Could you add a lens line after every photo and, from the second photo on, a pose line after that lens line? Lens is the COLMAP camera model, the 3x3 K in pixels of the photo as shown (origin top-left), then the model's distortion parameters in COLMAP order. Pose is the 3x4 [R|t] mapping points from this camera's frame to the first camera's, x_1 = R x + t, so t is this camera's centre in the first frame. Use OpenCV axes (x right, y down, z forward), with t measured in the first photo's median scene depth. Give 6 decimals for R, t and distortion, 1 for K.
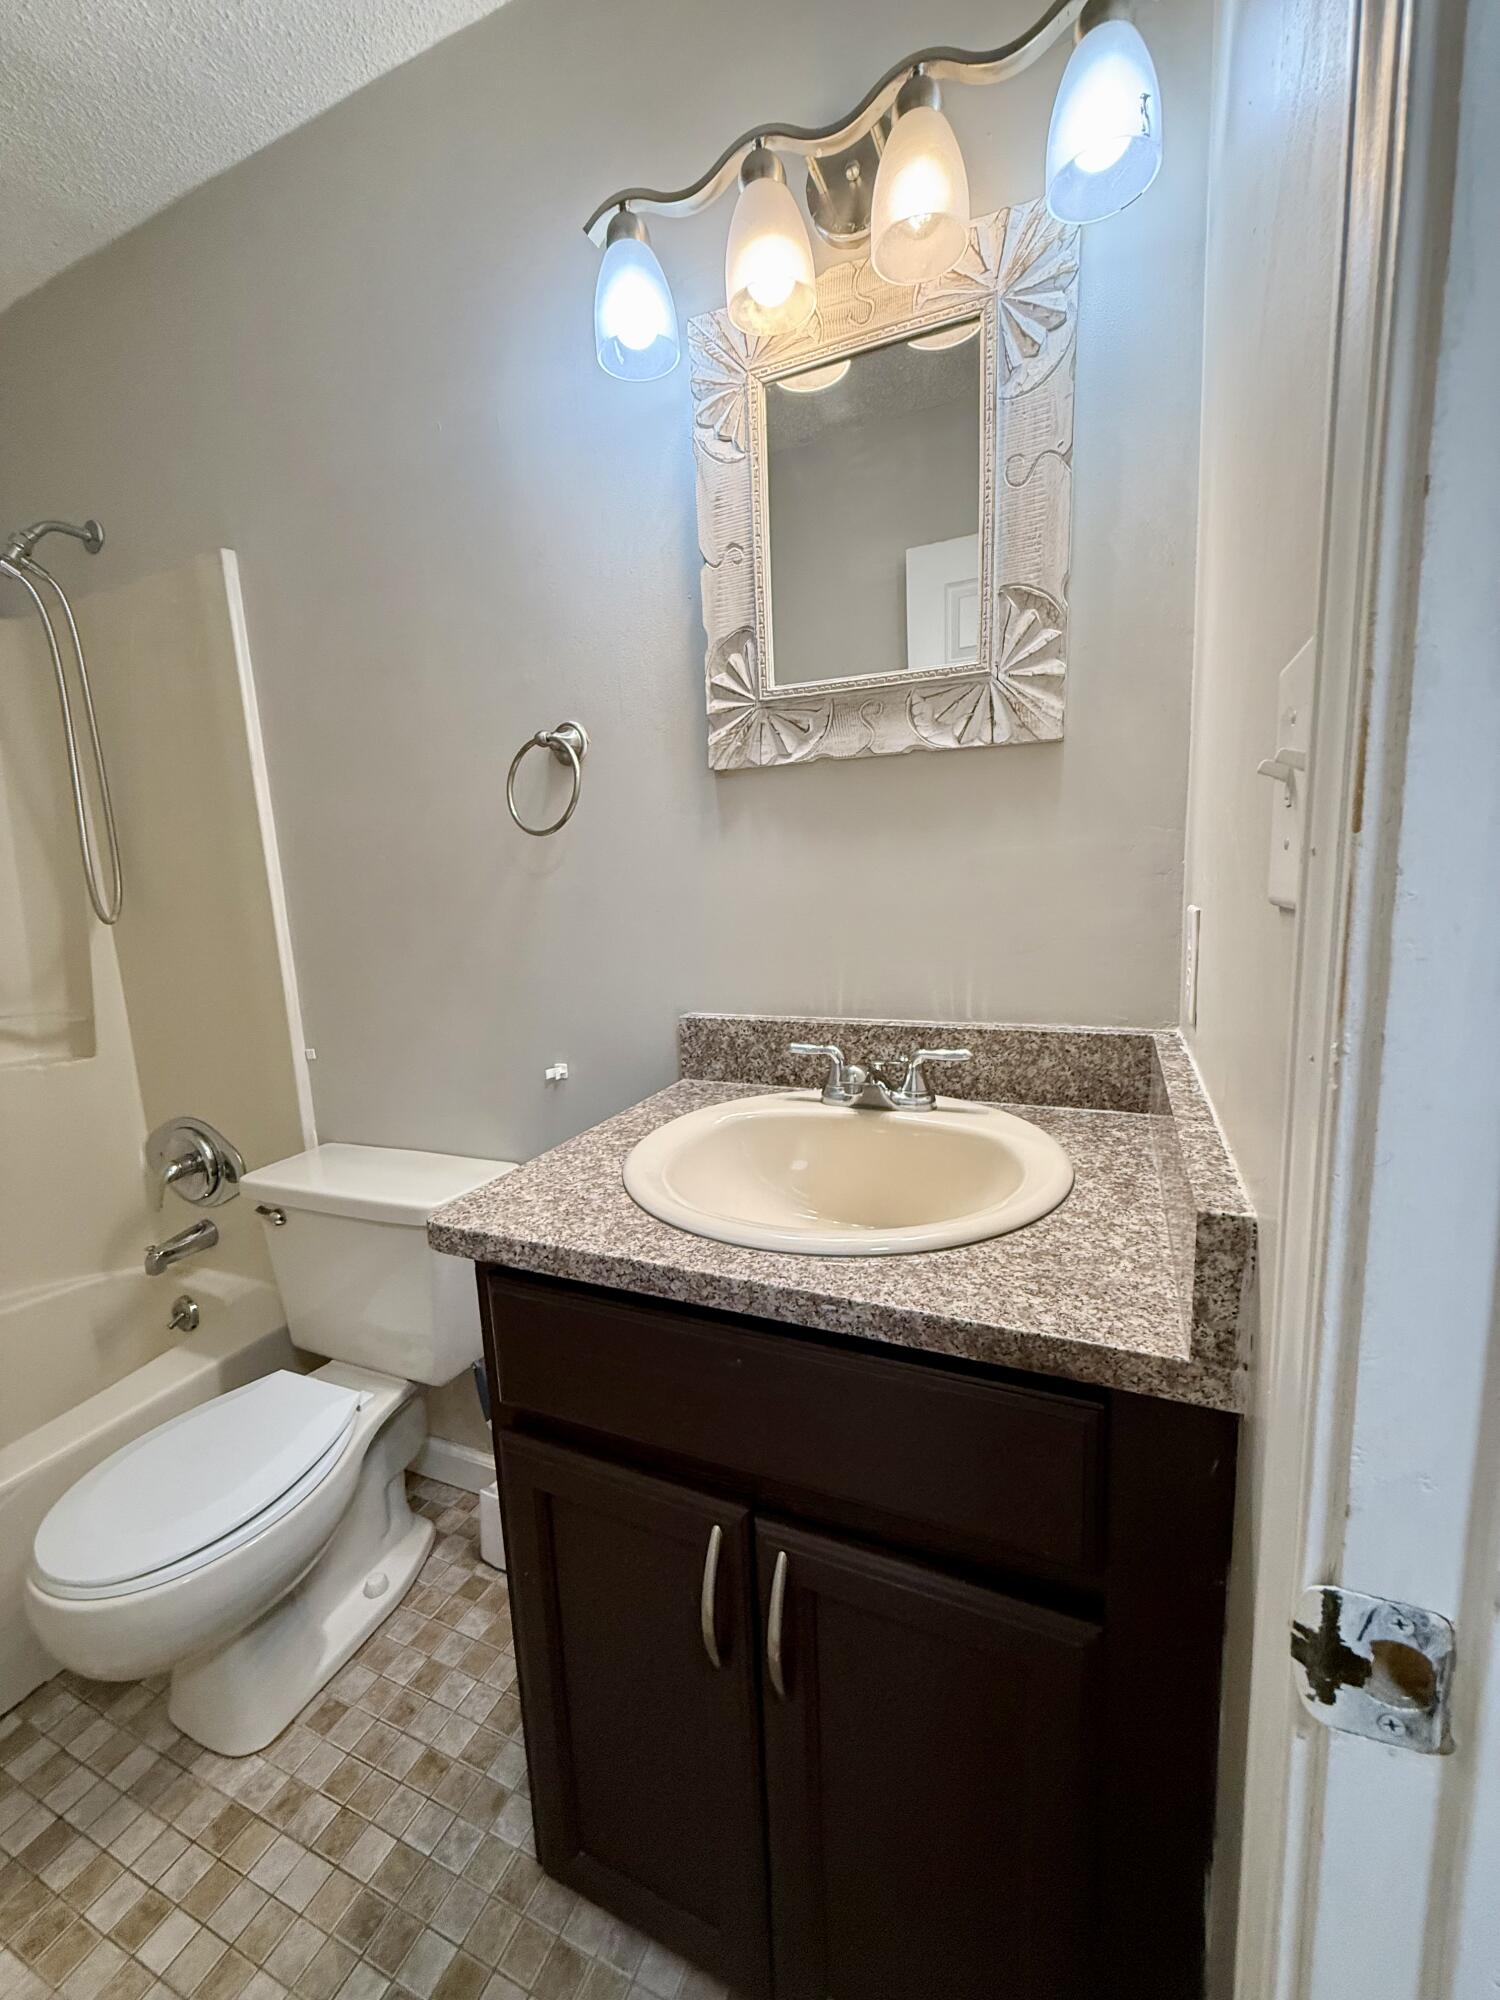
lens RADIAL K [[793.4, 0, 745.4], [0, 793.4, 1000.9], [0, 0, 1]] dist [-0.000249, 0.000235]
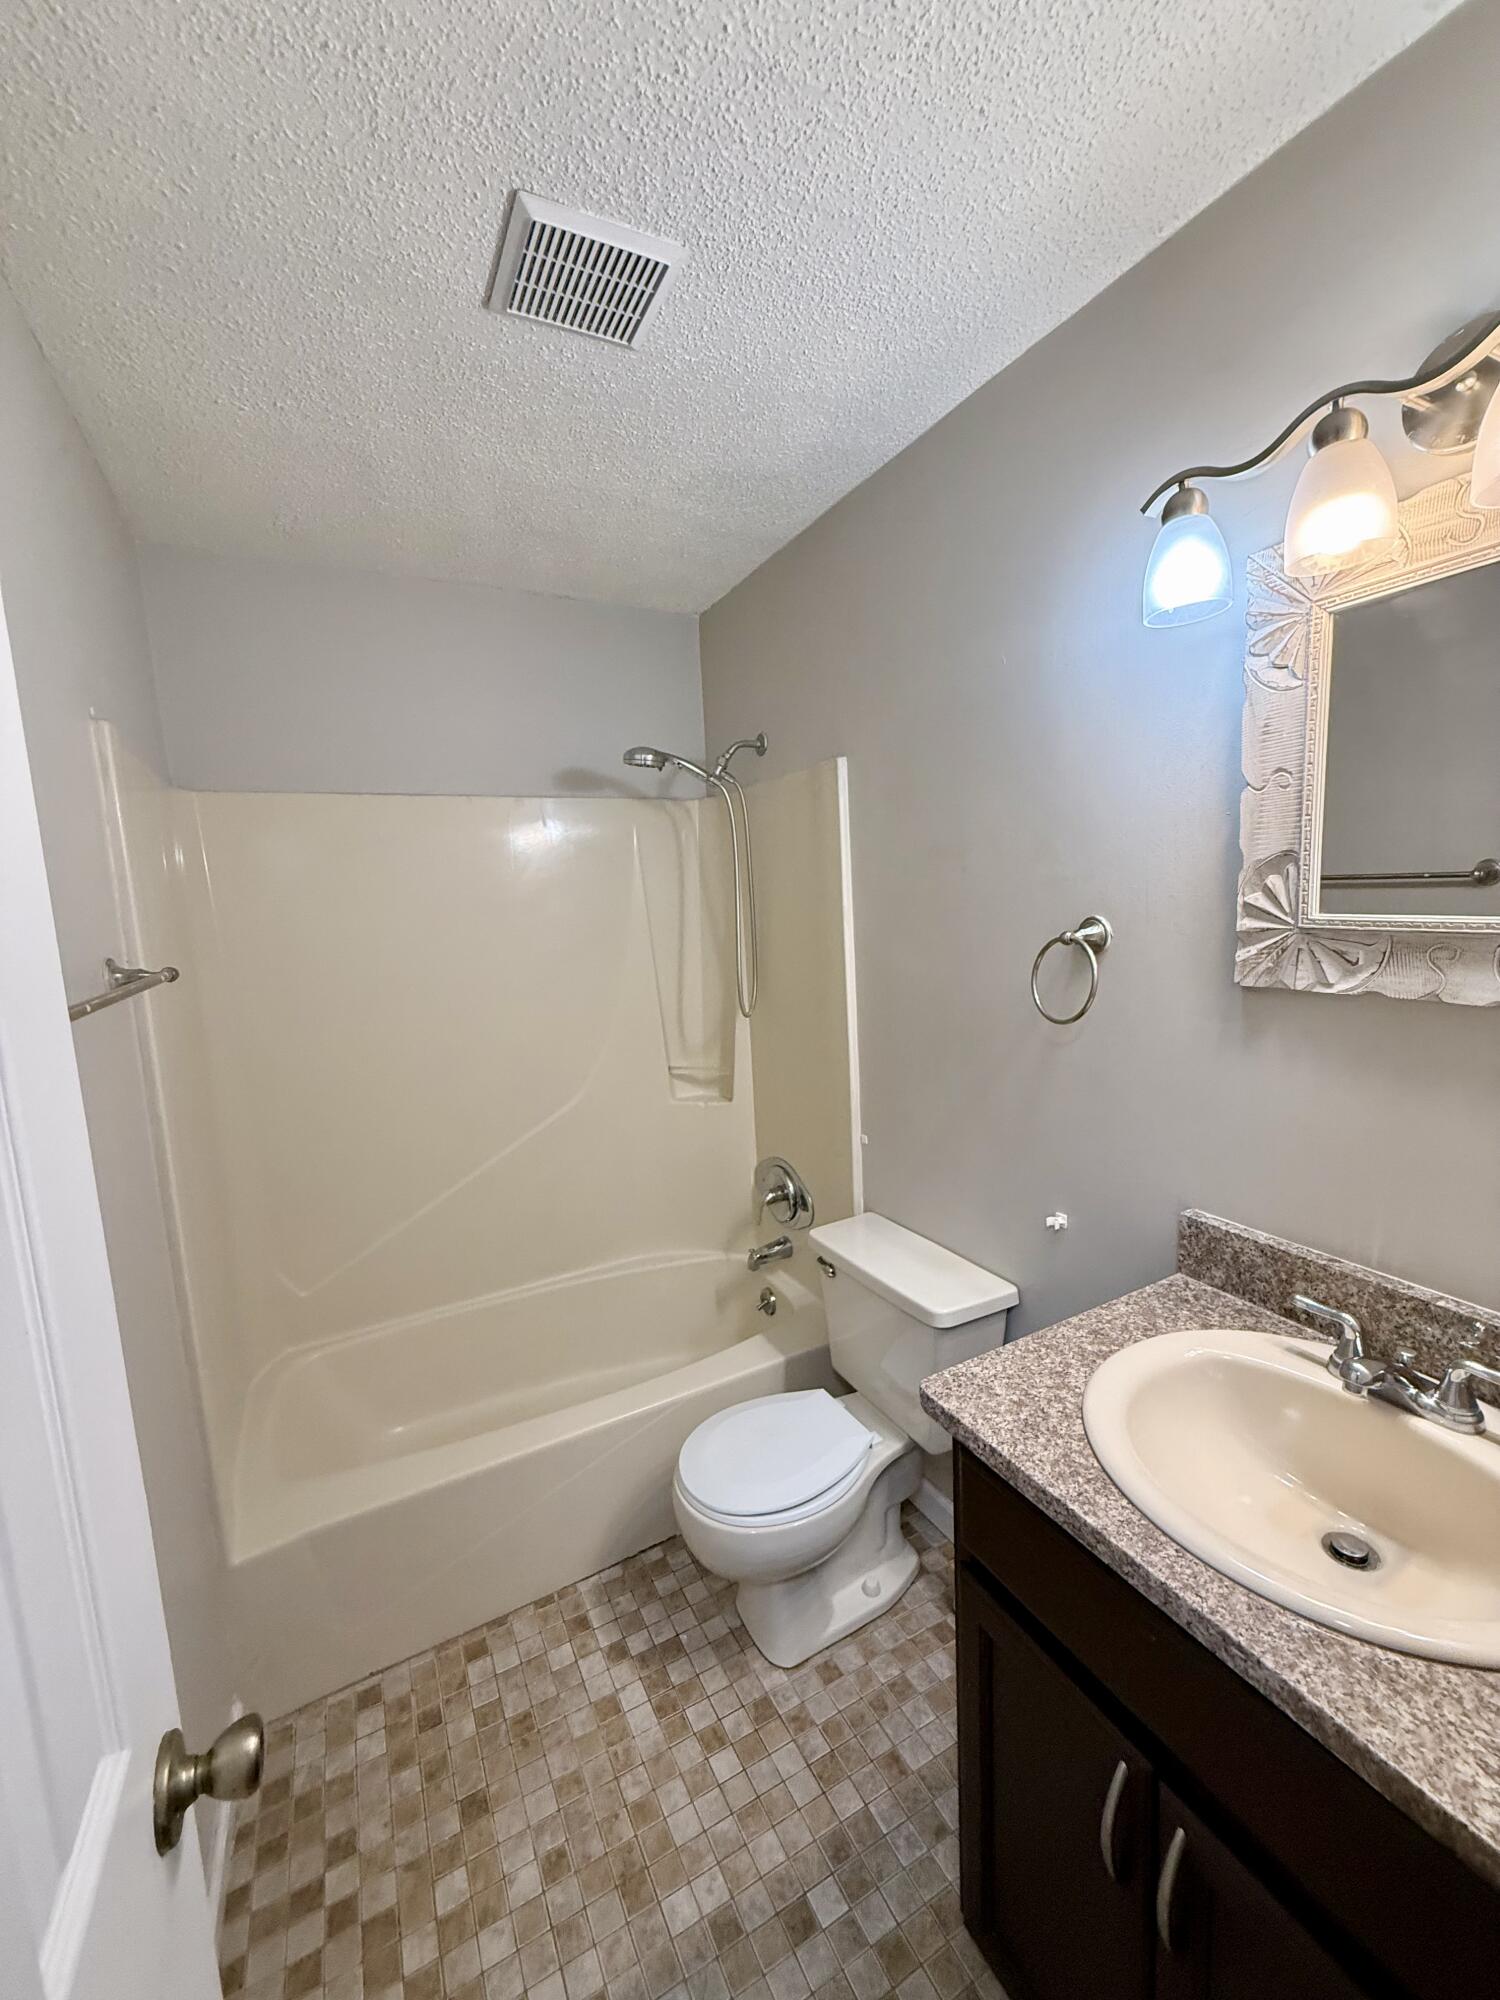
lens RADIAL K [[793.4, 0, 749.0], [0, 793.4, 994.7], [0, 0, 1]] dist [-0.000249, 0.000235]
pose [[0.784484, 0.084660, -0.614343, 0.094688], [-0.081993, 0.996101, 0.032568, -0.277002], [0.614705, 0.024823, 0.788366, -0.168238]]
